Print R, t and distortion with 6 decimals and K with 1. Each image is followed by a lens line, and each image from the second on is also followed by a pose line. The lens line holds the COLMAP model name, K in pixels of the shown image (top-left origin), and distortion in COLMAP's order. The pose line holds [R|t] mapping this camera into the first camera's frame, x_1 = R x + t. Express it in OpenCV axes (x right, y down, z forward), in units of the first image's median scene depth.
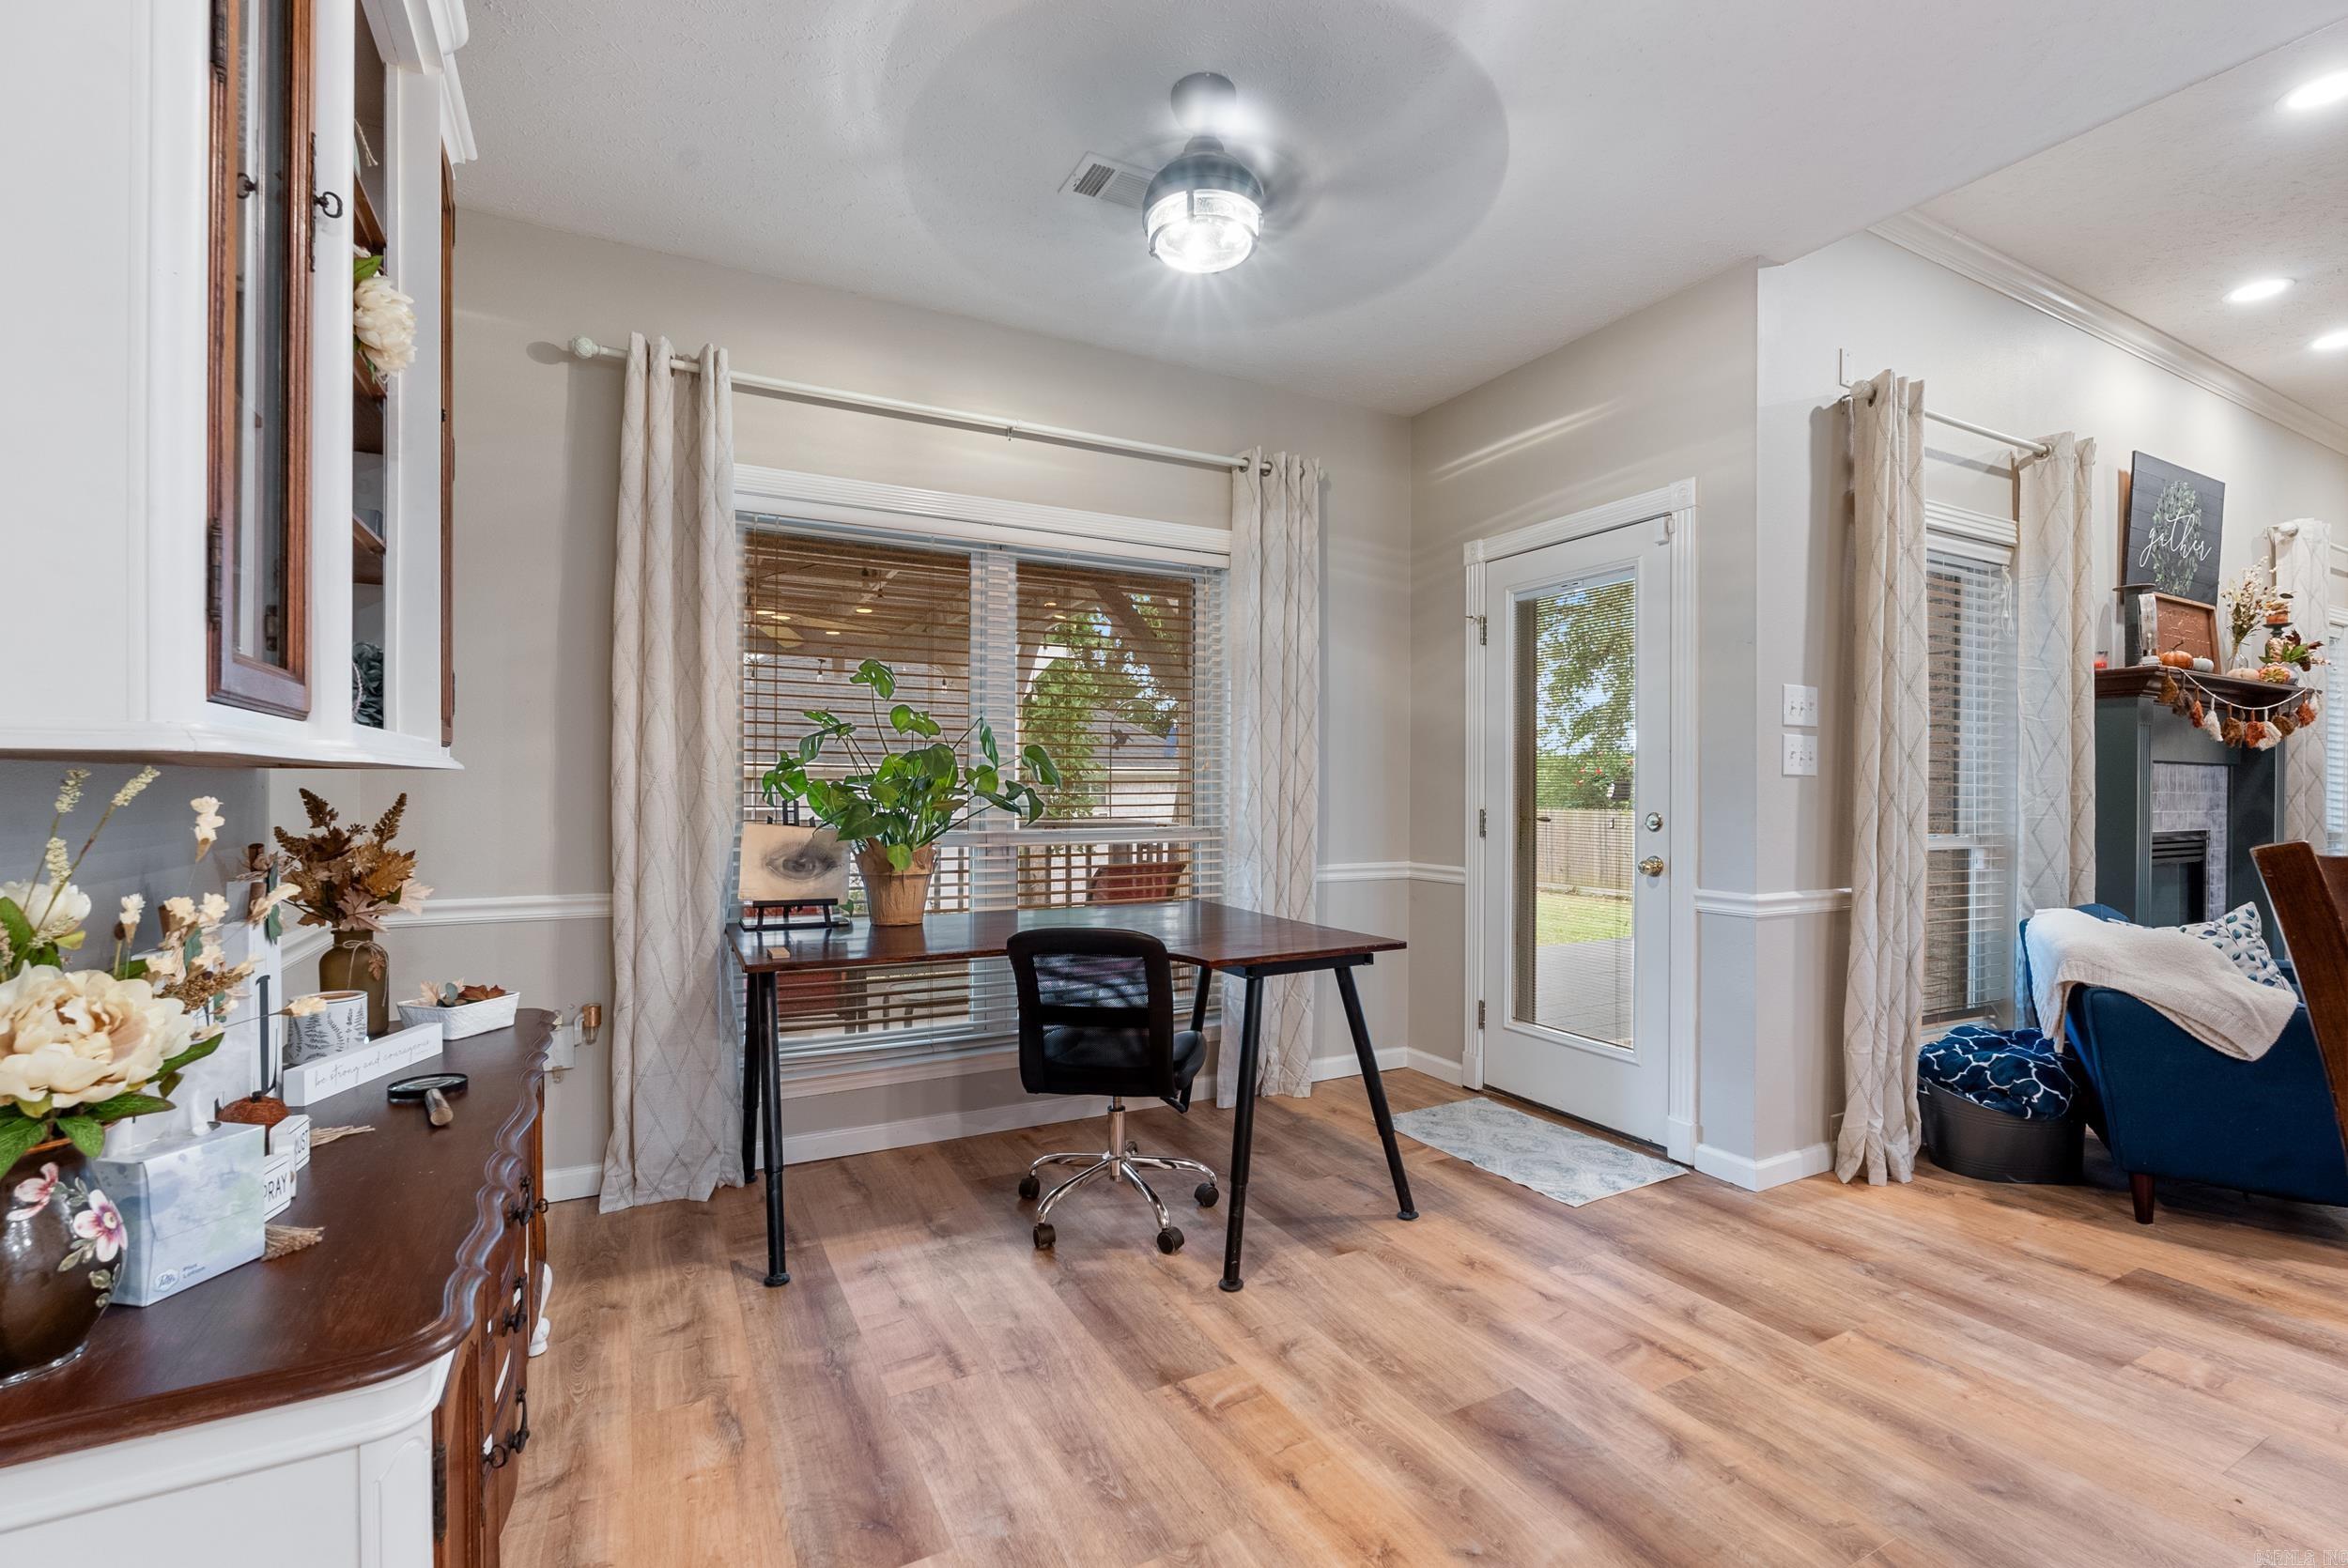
lens RADIAL K [[1037.4, 0, 1181.5], [0, 1037.4, 790.8], [0, 0, 1]] dist [-0.007357, 0.000938]
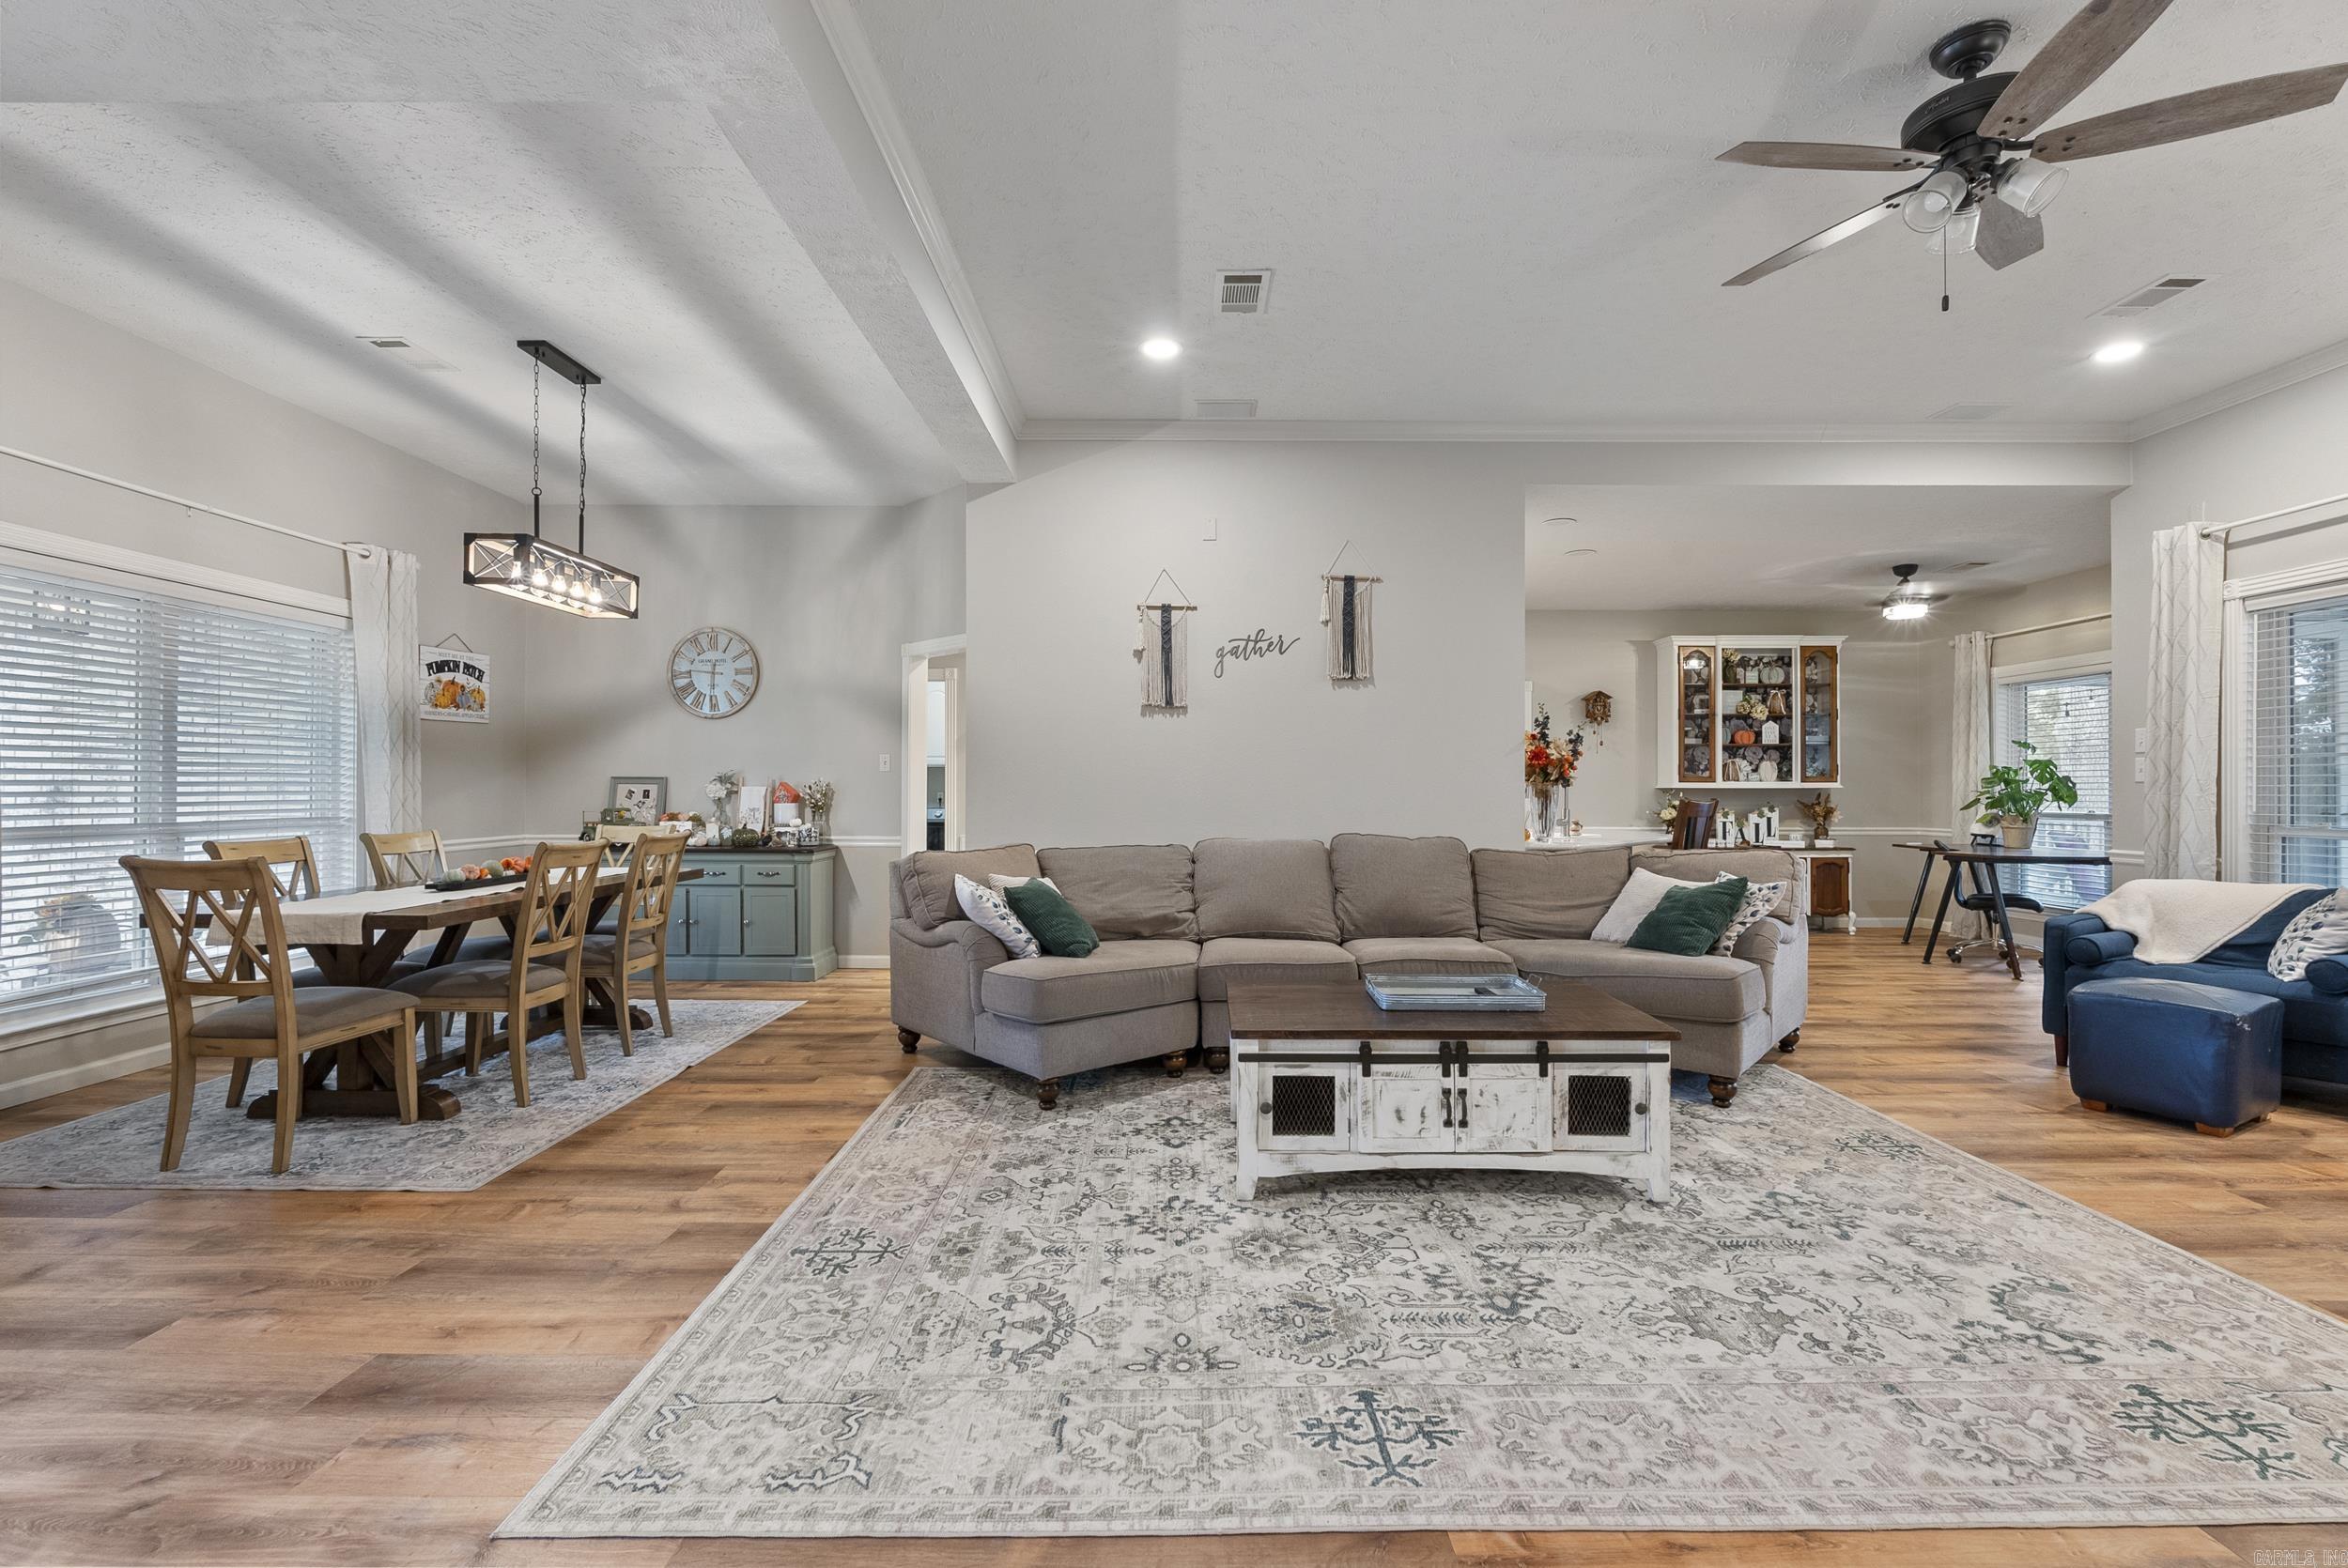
lens RADIAL K [[1037.4, 0, 1181.0], [0, 1037.4, 781.8], [0, 0, 1]] dist [-0.007357, 0.000938]
pose [[-0.466996, -0.015221, -0.884129, 3.762832], [-0.009396, 0.999881, -0.012251, 0.027478], [0.884210, 0.002586, -0.467083, 0.539985]]
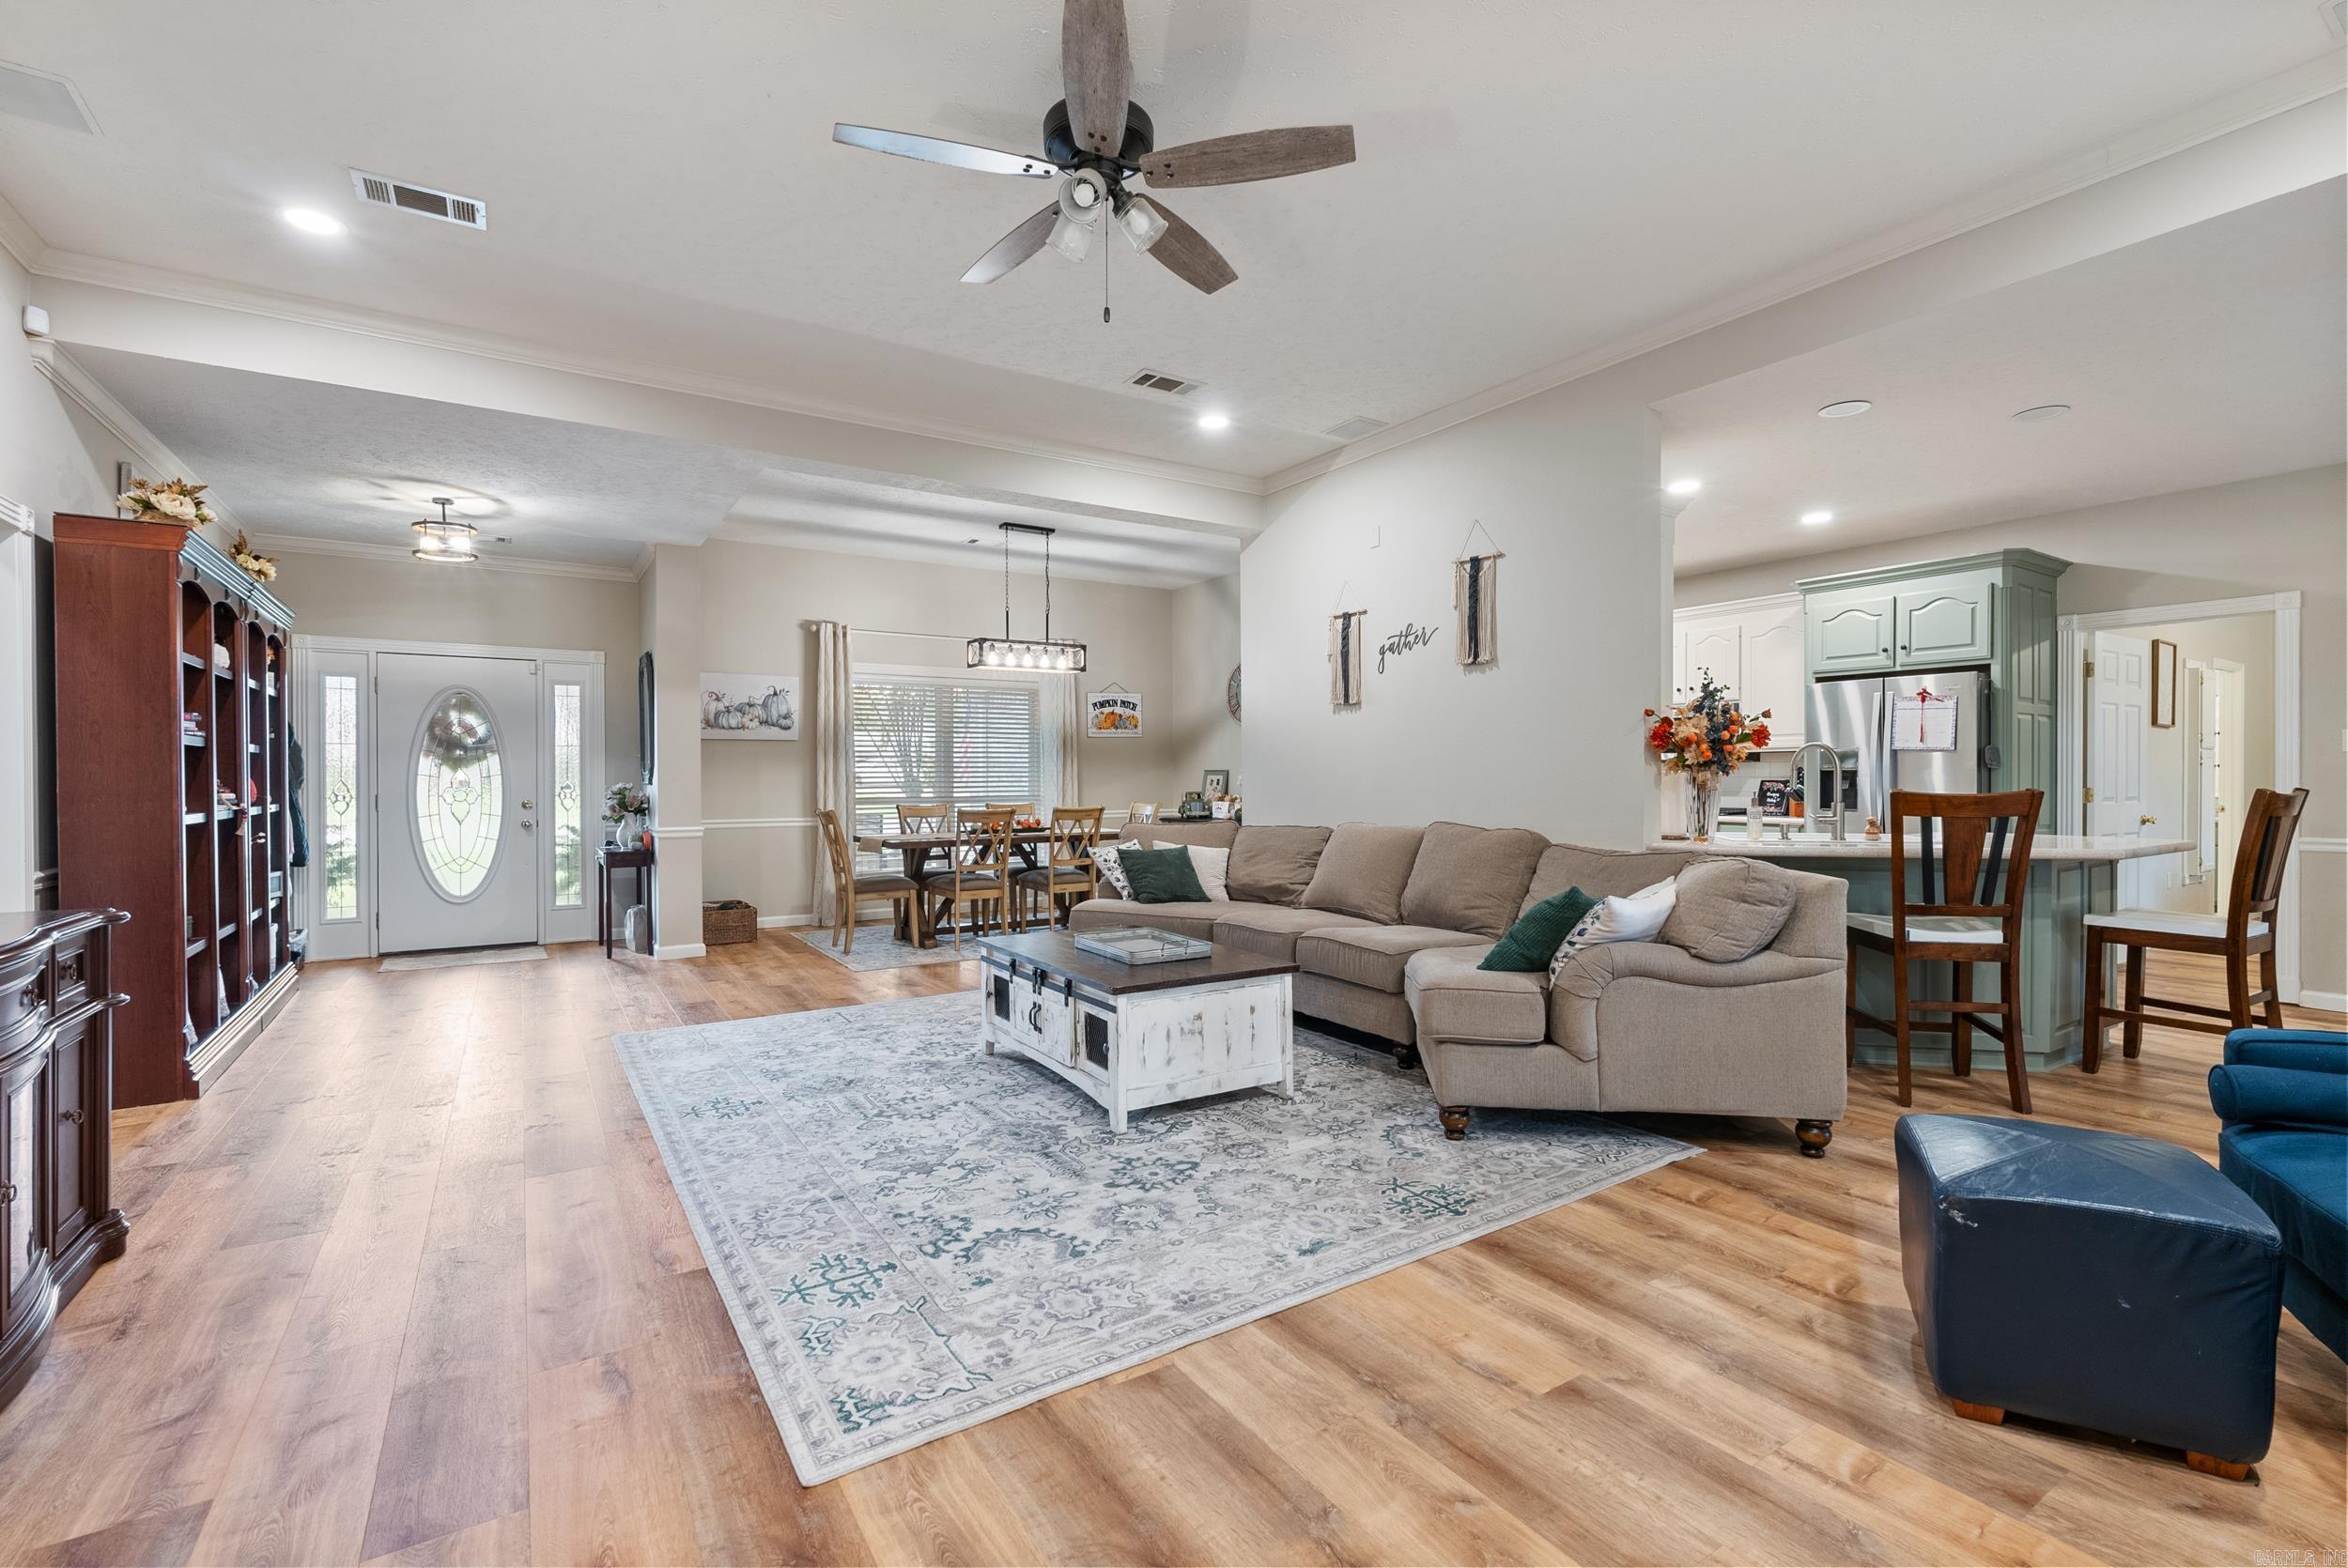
lens RADIAL K [[1037.4, 0, 1172.7], [0, 1037.4, 780.8], [0, 0, 1]] dist [-0.007357, 0.000938]
pose [[-0.996666, -0.004003, -0.081492, 2.393808], [-0.004551, 0.999968, 0.006538, 0.009099], [0.081463, 0.006887, -0.996653, 1.954931]]
